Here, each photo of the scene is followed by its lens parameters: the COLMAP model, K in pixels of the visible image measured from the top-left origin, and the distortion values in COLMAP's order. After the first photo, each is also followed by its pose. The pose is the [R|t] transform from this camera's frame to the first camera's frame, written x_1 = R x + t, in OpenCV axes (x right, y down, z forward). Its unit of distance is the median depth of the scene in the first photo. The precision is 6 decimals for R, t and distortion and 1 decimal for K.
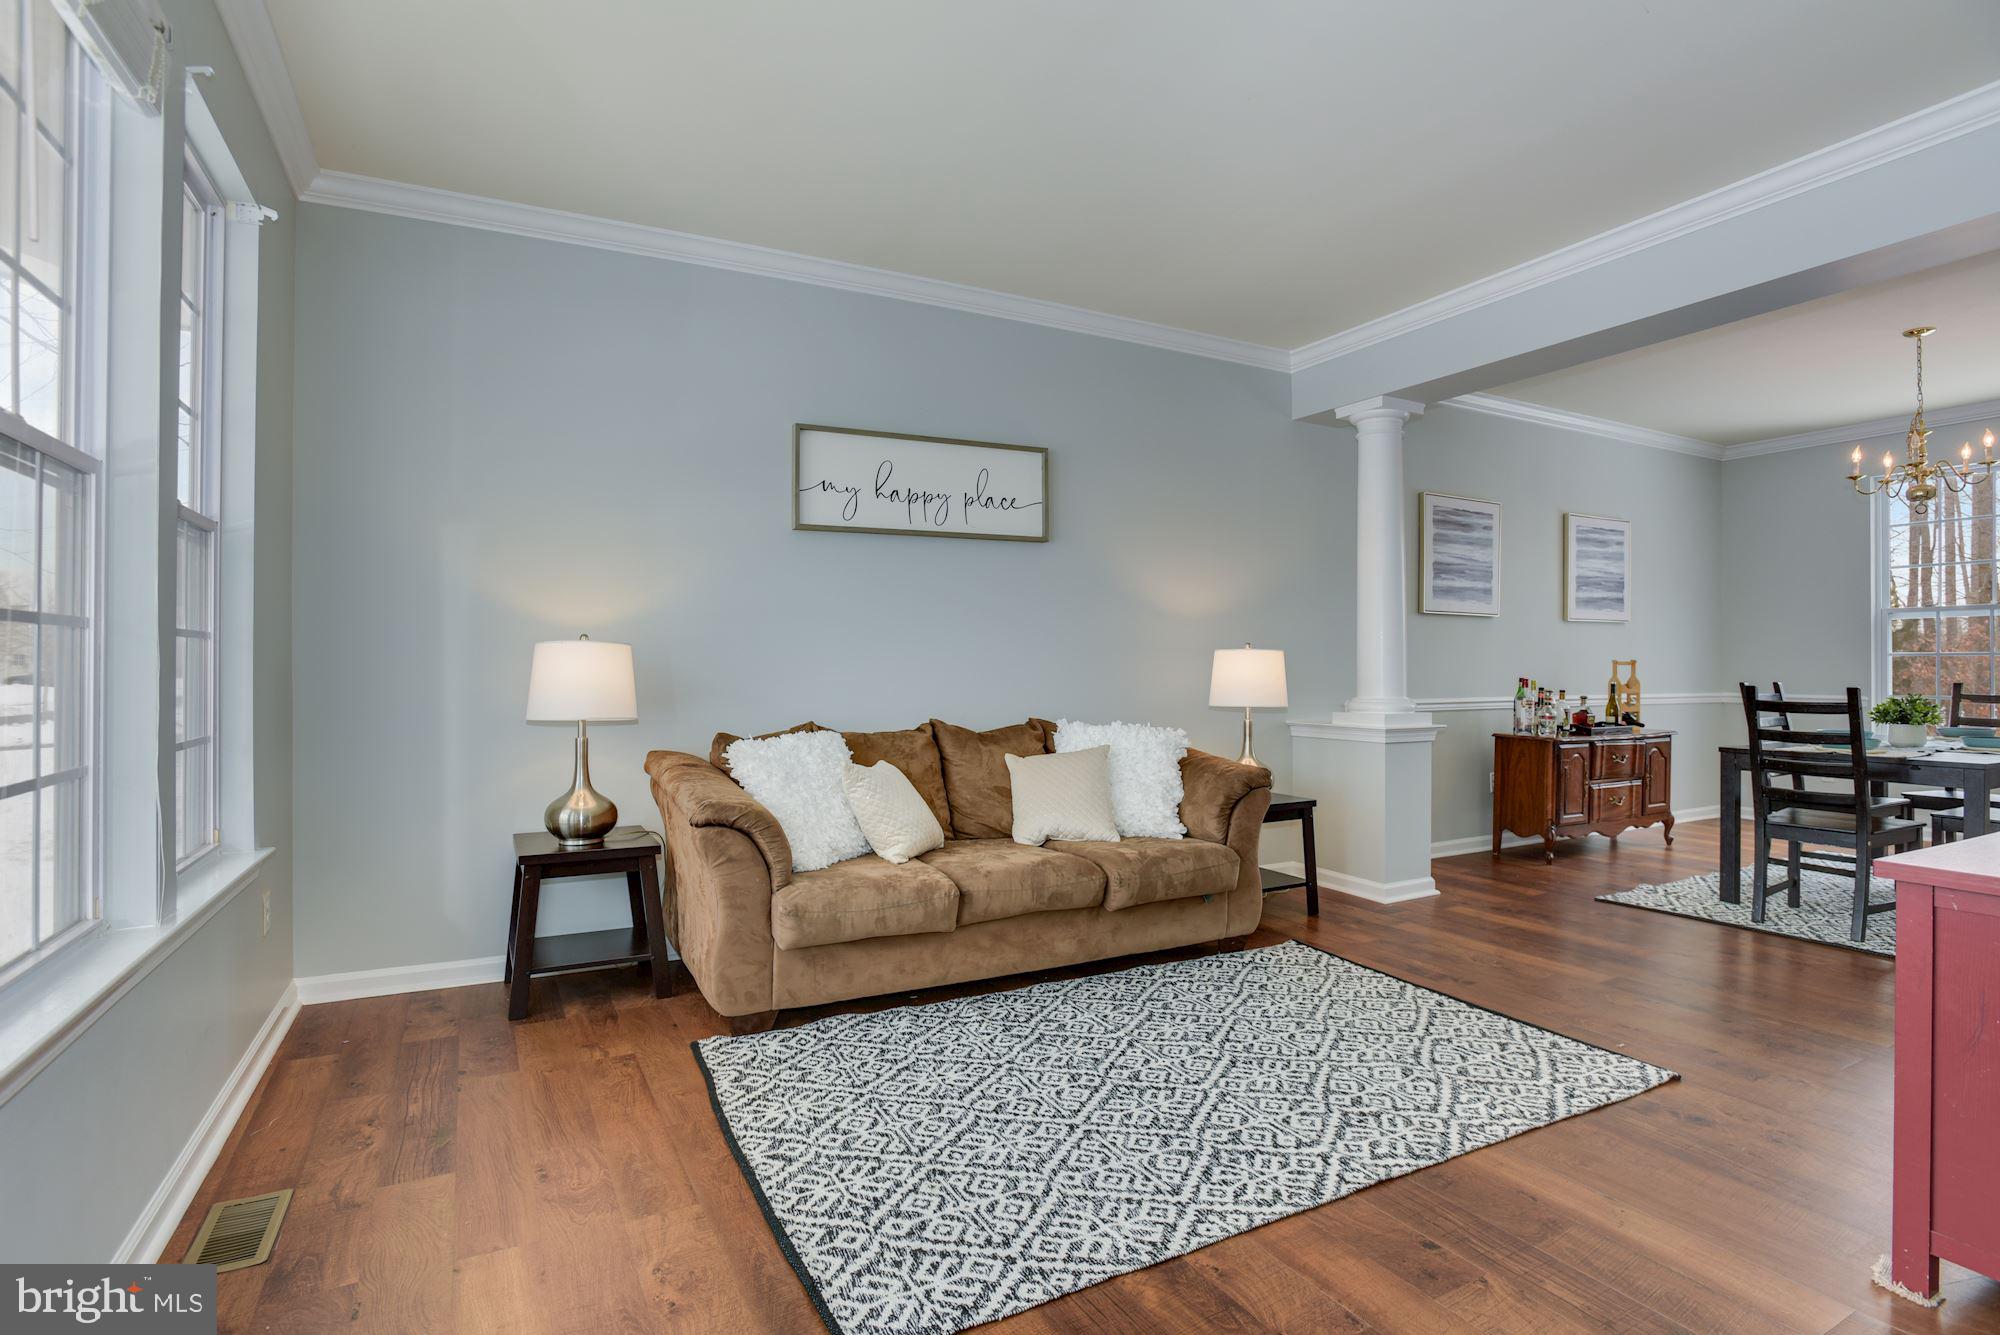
lens RADIAL K [[993.6, 0, 1000.0], [0, 993.6, 667.5], [0, 0, 1]] dist [-0.048358, 0.000043]
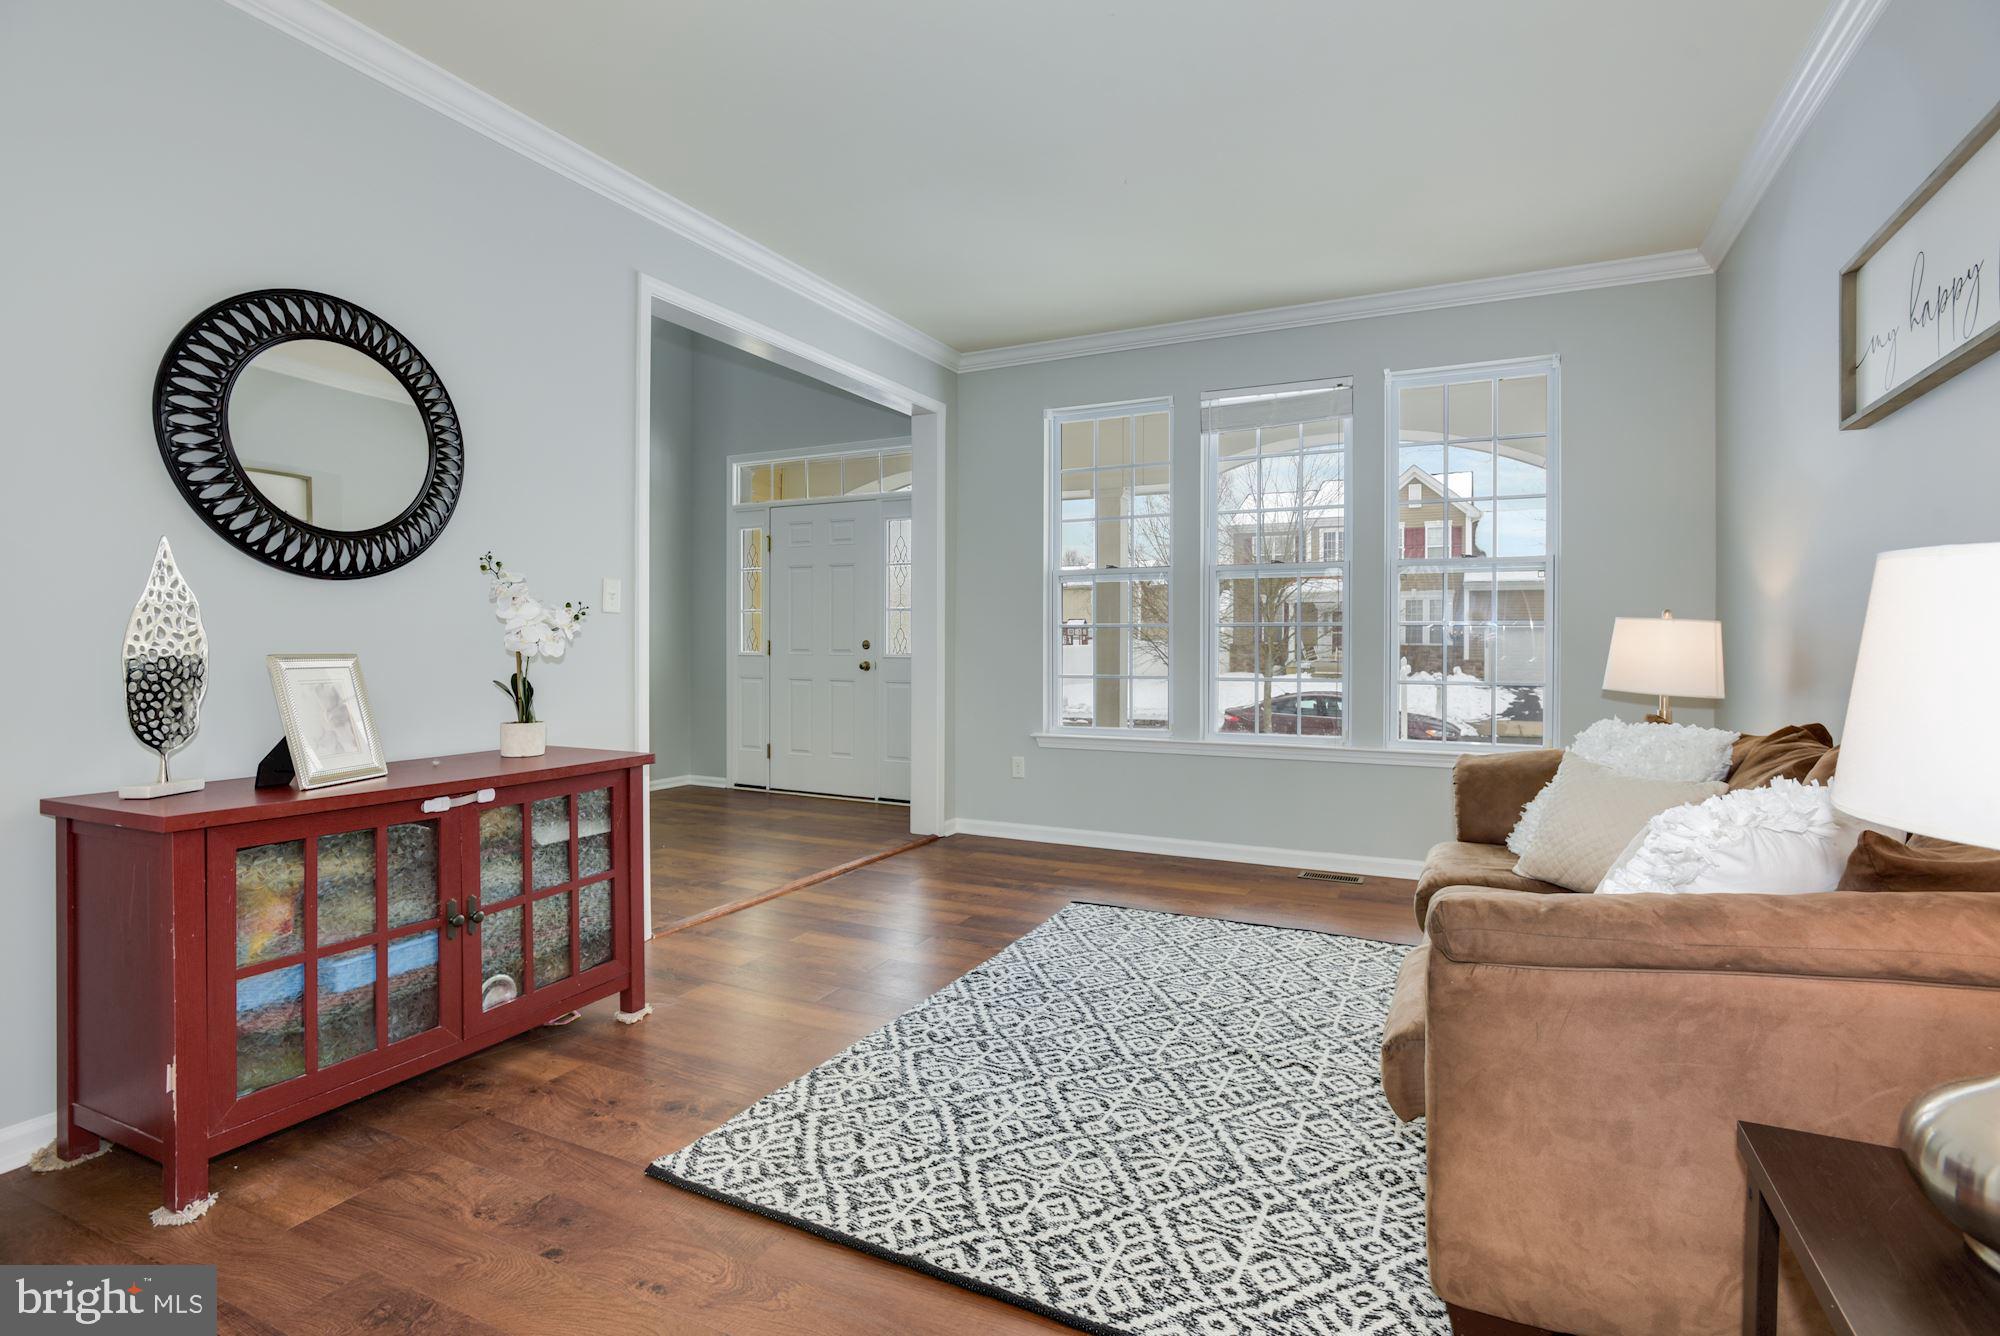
lens RADIAL K [[969.4, 0, 1005.2], [0, 969.4, 639.9], [0, 0, 1]] dist [-0.009665, 0.011505]
pose [[-0.805012, -0.003047, -0.593251, 0.476645], [-0.001170, 0.999993, -0.003548, 0.002122], [0.593258, -0.002163, -0.805010, 0.913069]]
